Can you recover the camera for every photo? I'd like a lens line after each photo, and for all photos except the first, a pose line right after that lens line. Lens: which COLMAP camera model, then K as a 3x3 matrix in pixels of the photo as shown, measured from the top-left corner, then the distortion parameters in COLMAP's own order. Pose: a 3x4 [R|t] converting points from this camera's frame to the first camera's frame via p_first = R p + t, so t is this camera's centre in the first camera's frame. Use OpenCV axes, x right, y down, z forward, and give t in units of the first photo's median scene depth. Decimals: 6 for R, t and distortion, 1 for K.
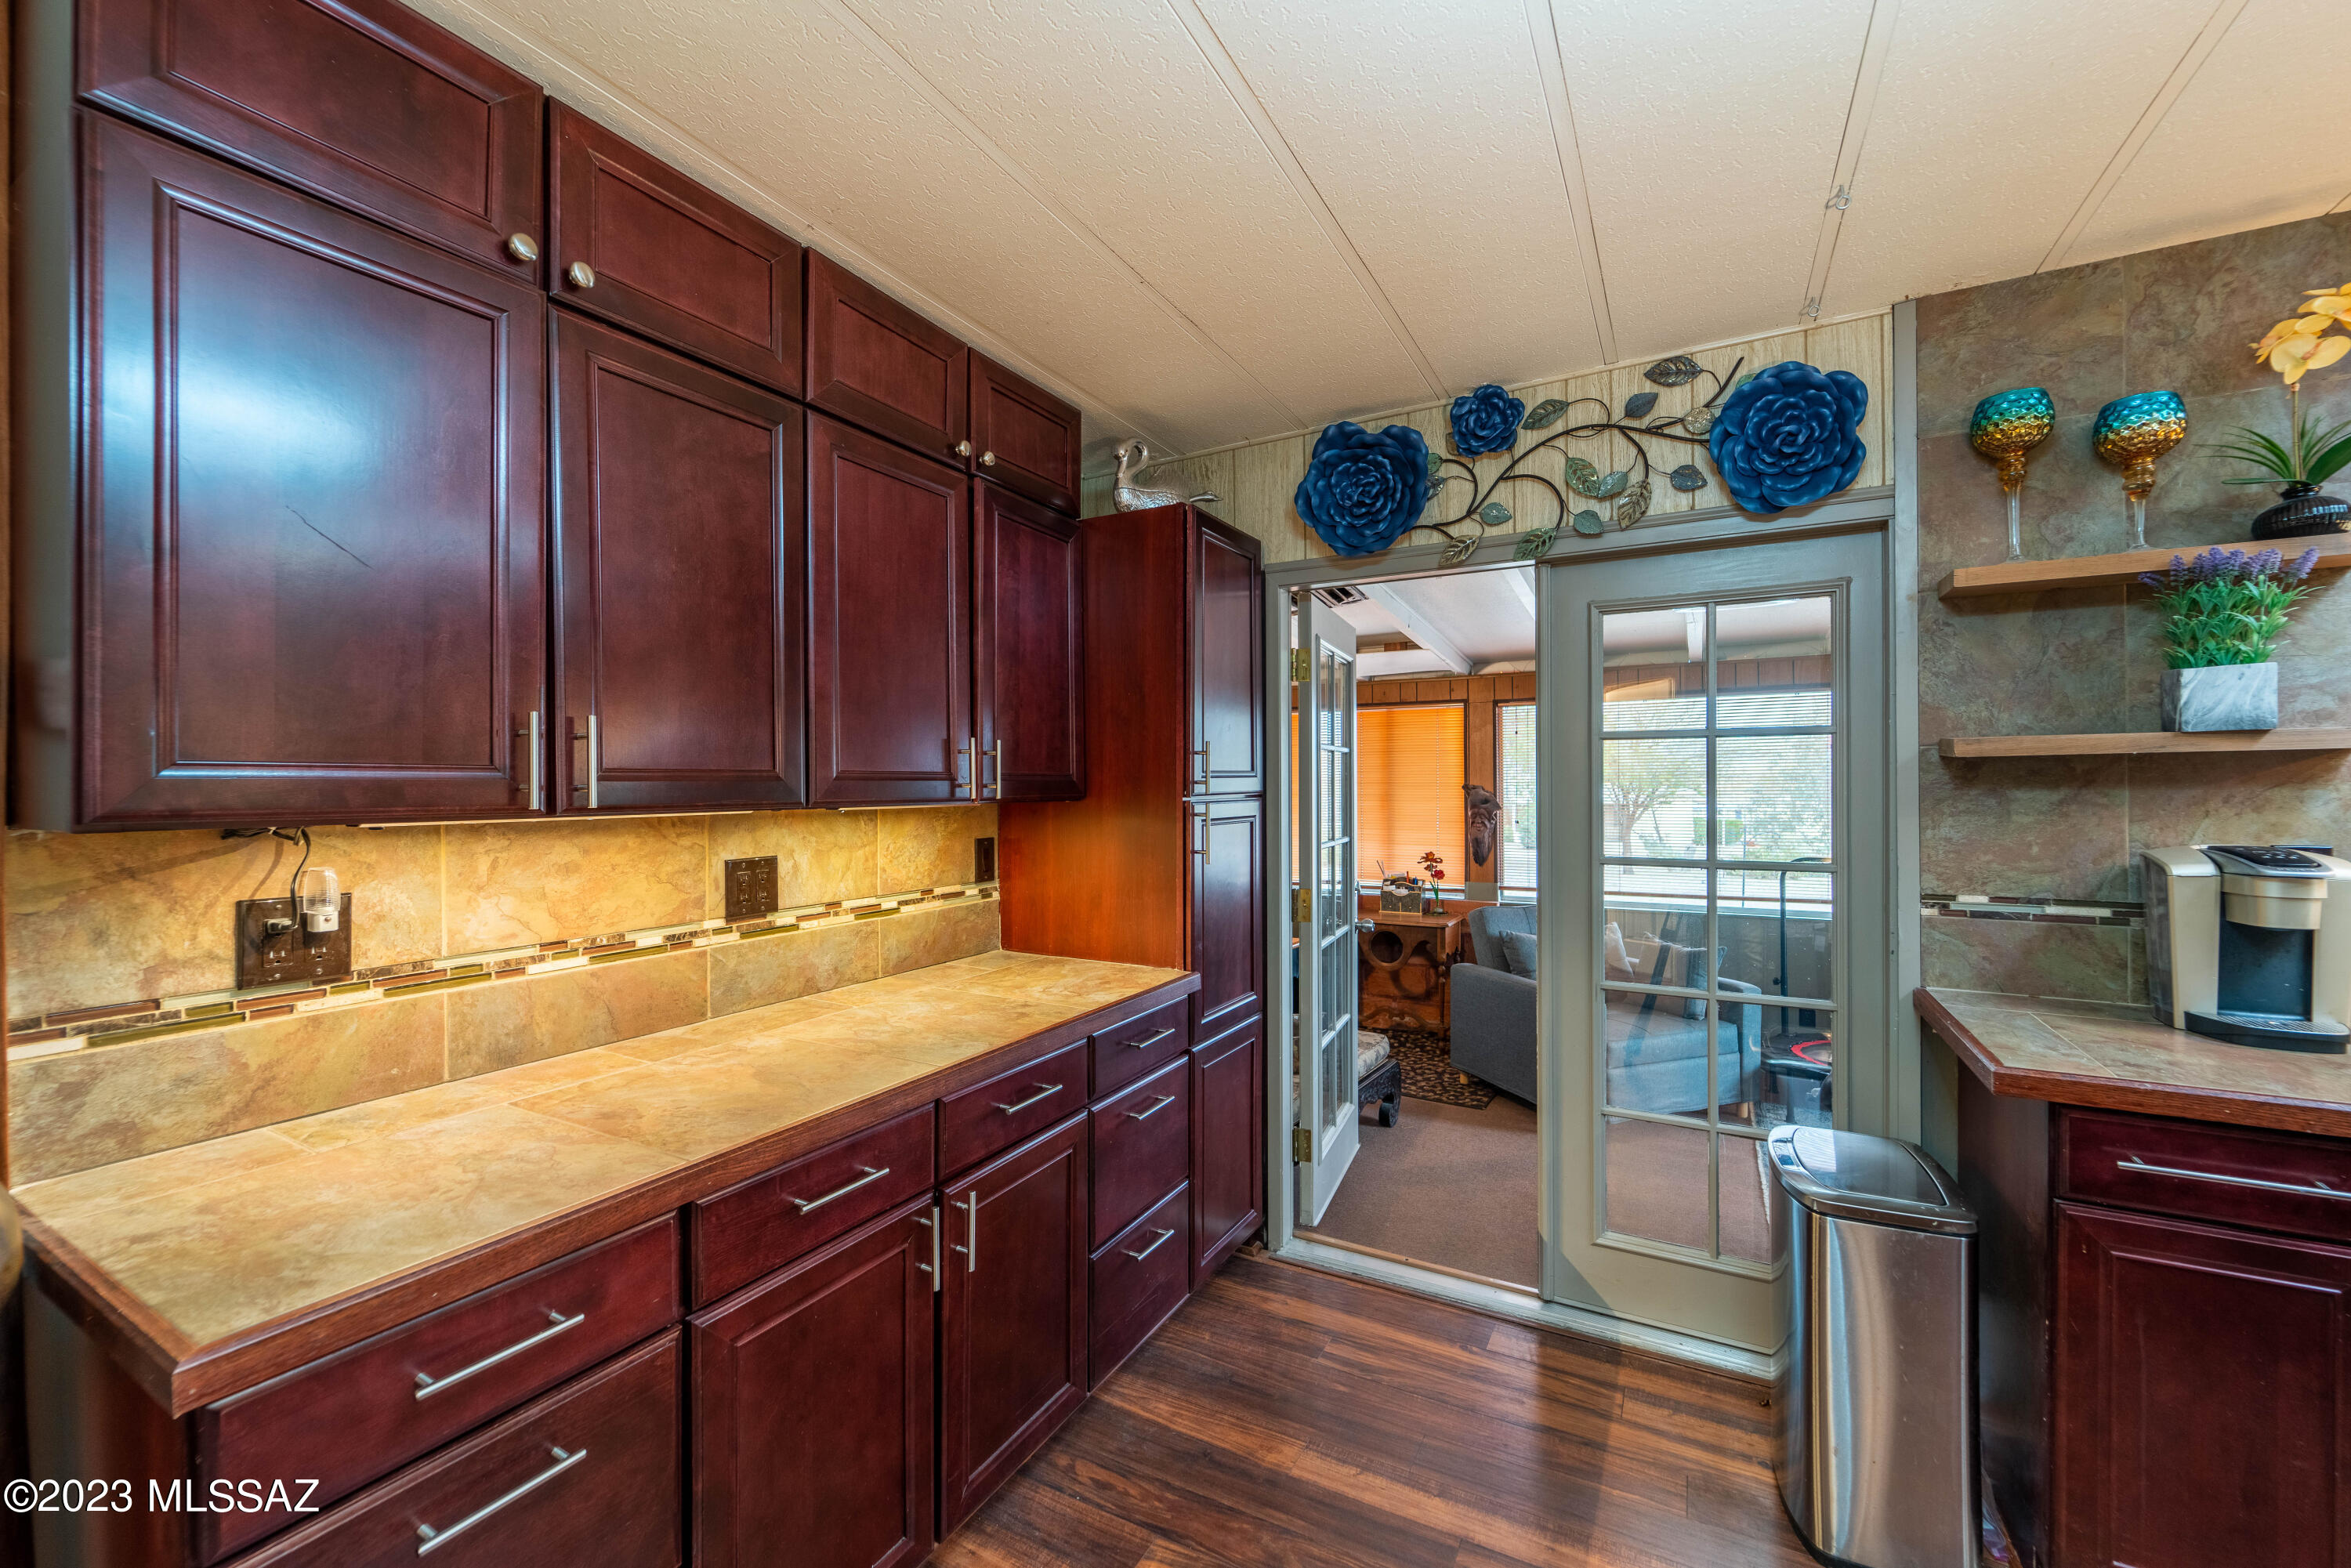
lens RADIAL K [[949.1, 0, 1235.1], [0, 949.1, 780.2], [0, 0, 1]] dist [0.000151, -0.000099]
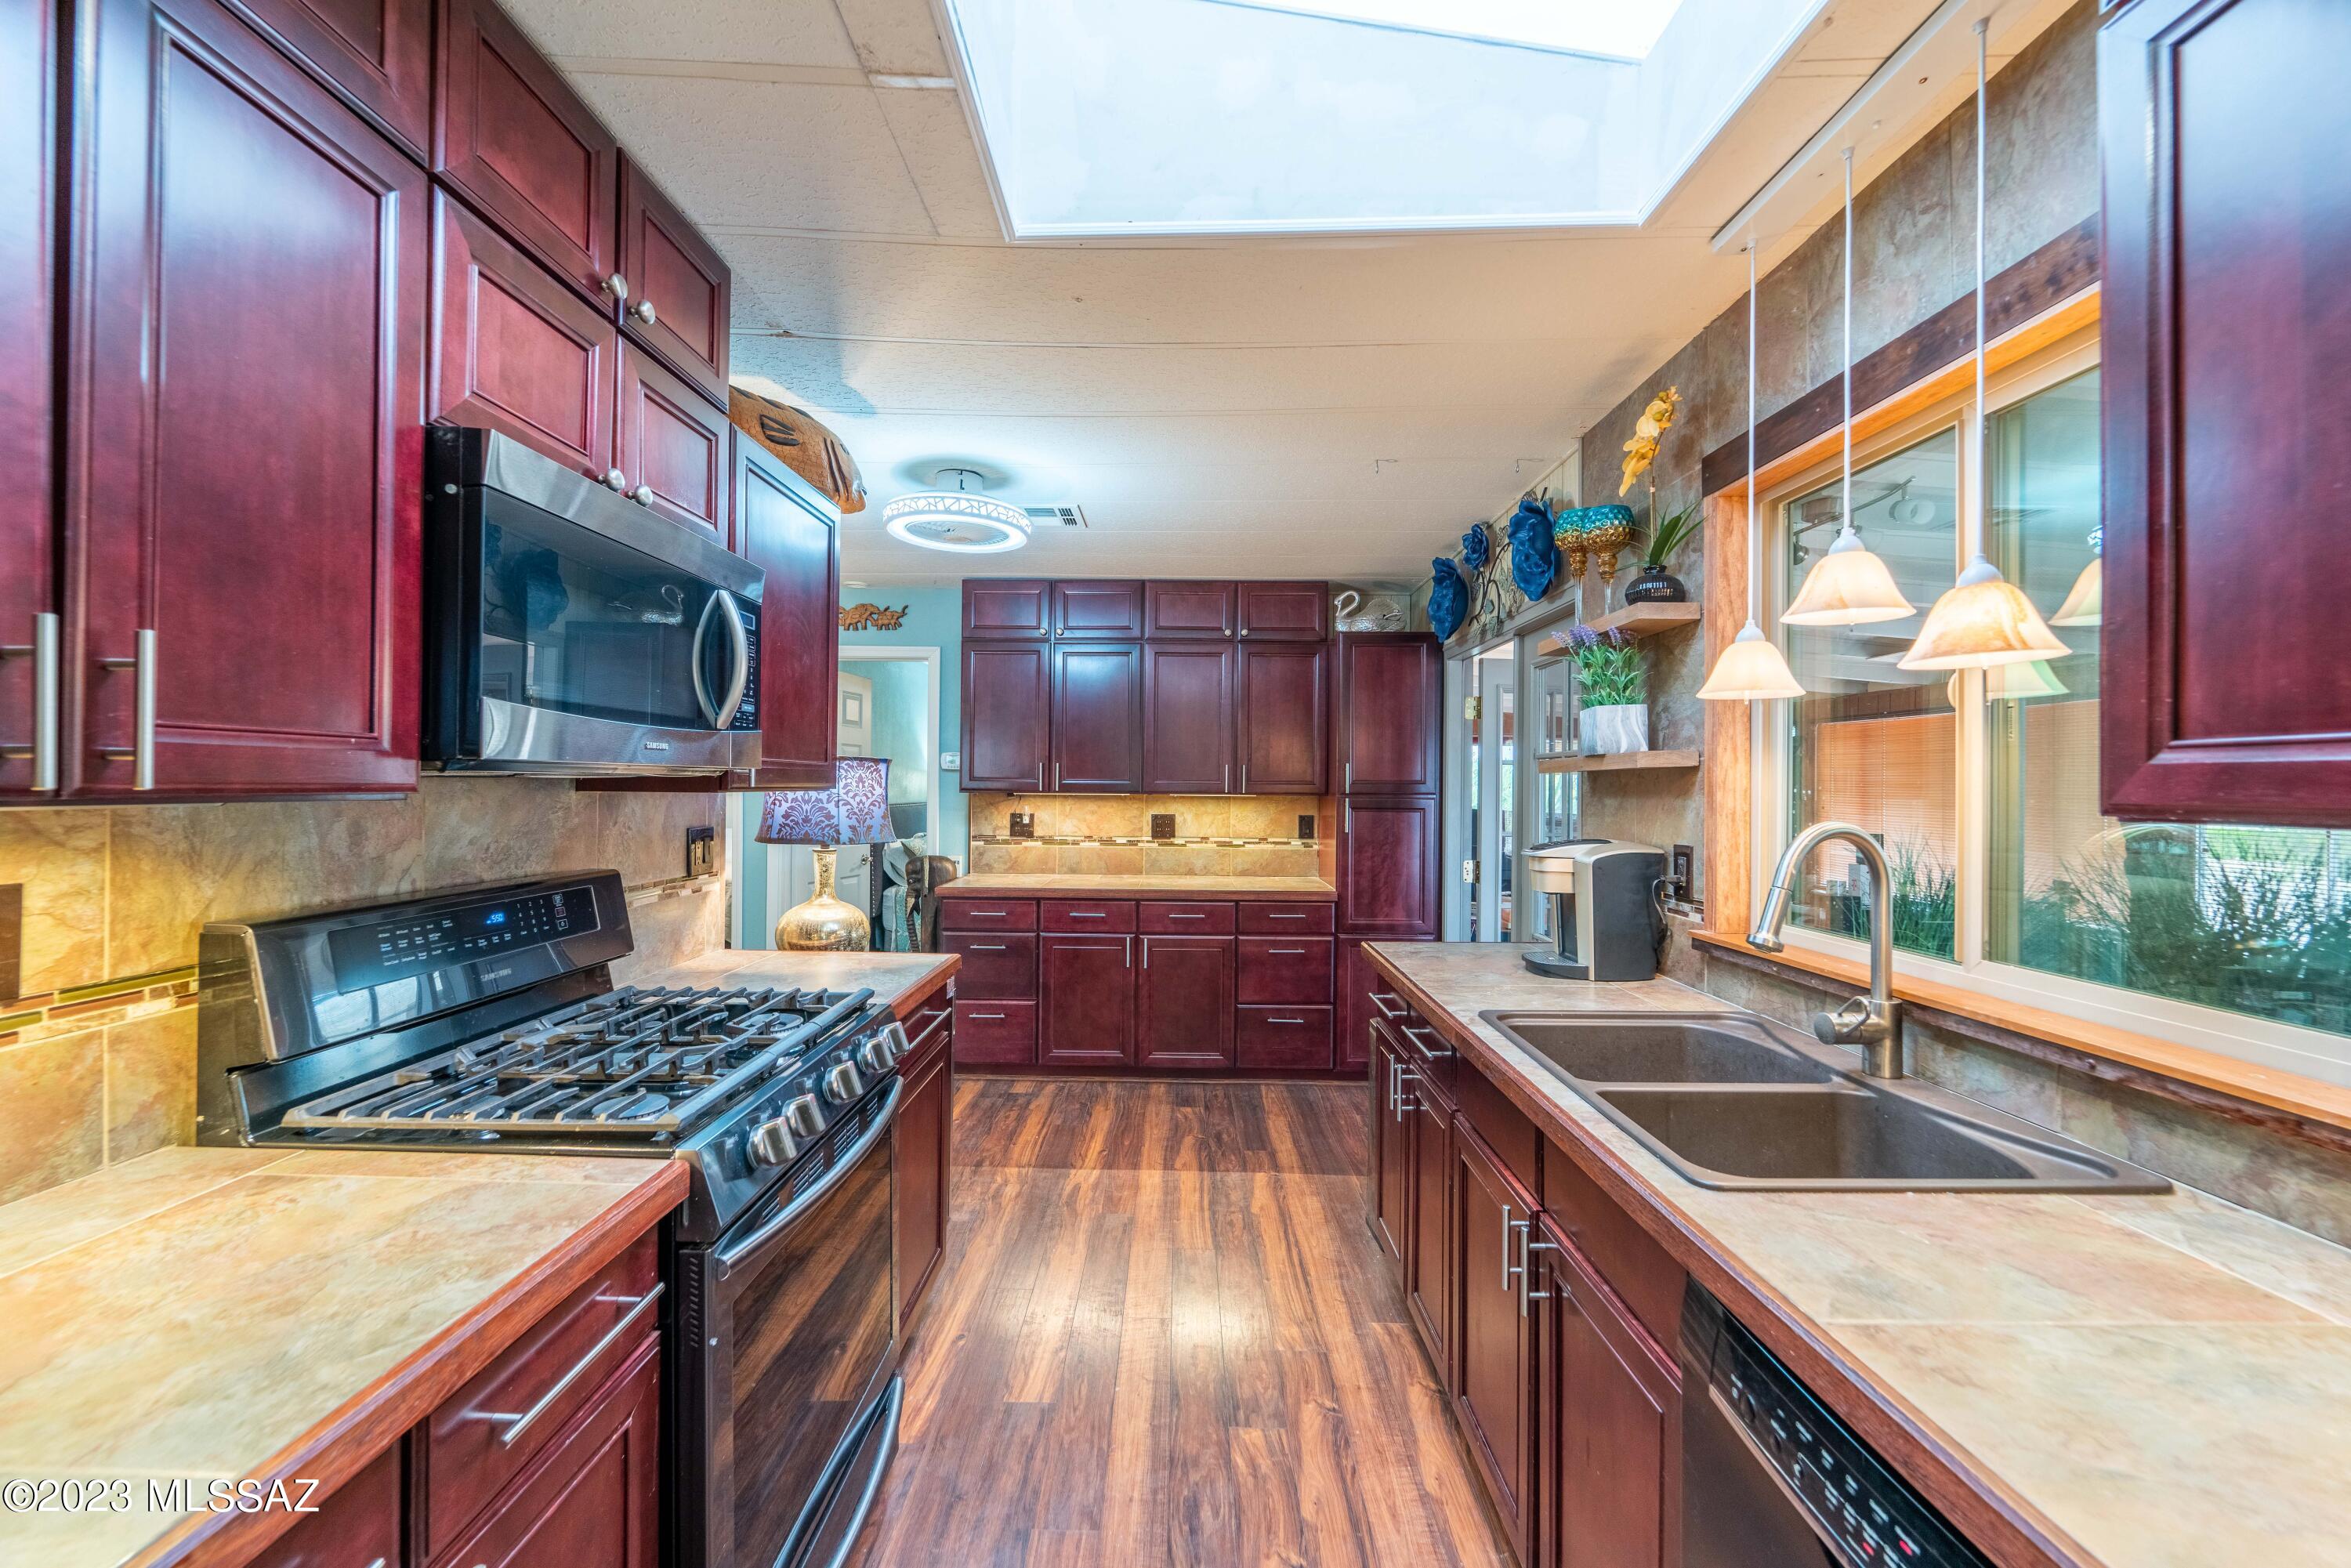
lens RADIAL K [[962.8, 0, 1171.7], [0, 962.8, 785.6], [0, 0, 1]] dist [-0.000501, -0.000742]
pose [[0.474010, 0.009987, -0.880463, 1.728039], [-0.010074, 0.999932, 0.005919, -0.008275], [0.880462, 0.006064, 0.474078, -0.174472]]
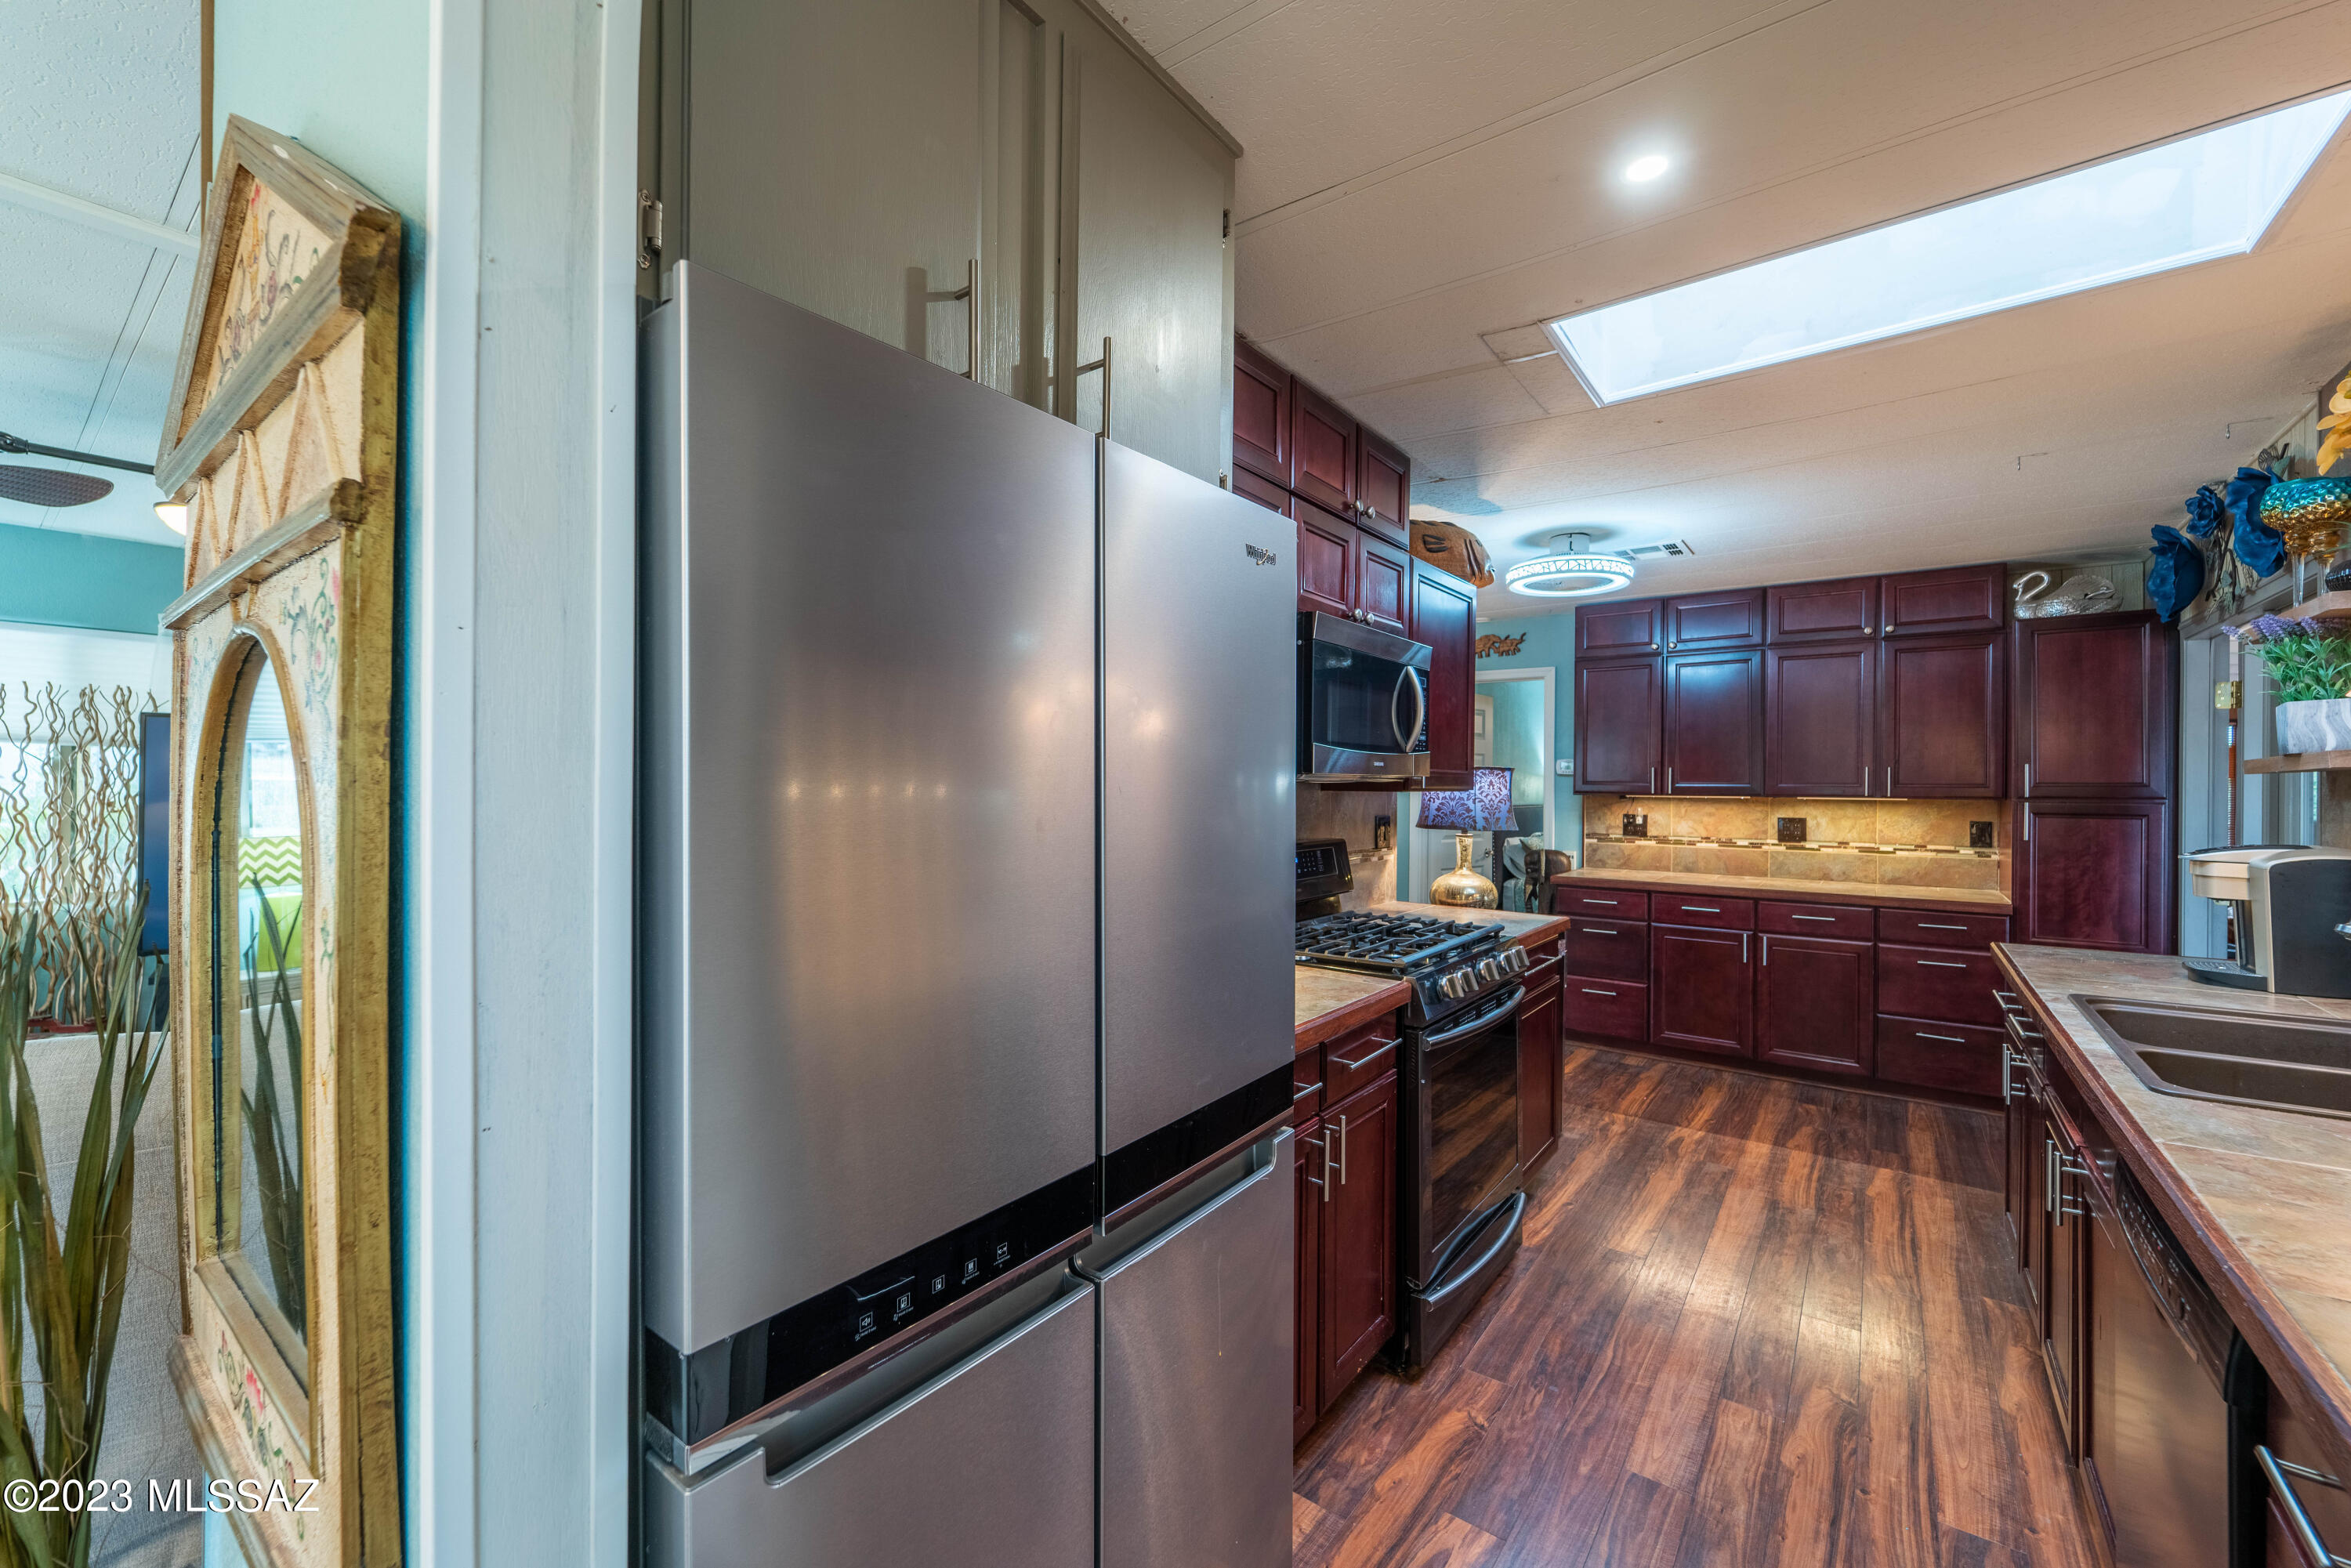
lens RADIAL K [[957.1, 0, 1153.8], [0, 957.1, 782.9], [0, 0, 1]] dist [-0.002011, -0.000571]
pose [[-0.142784, 0.002672, -0.989750, 2.203177], [-0.005376, 0.999980, 0.003476, -0.008143], [0.989739, 0.005817, -0.142767, -0.288642]]
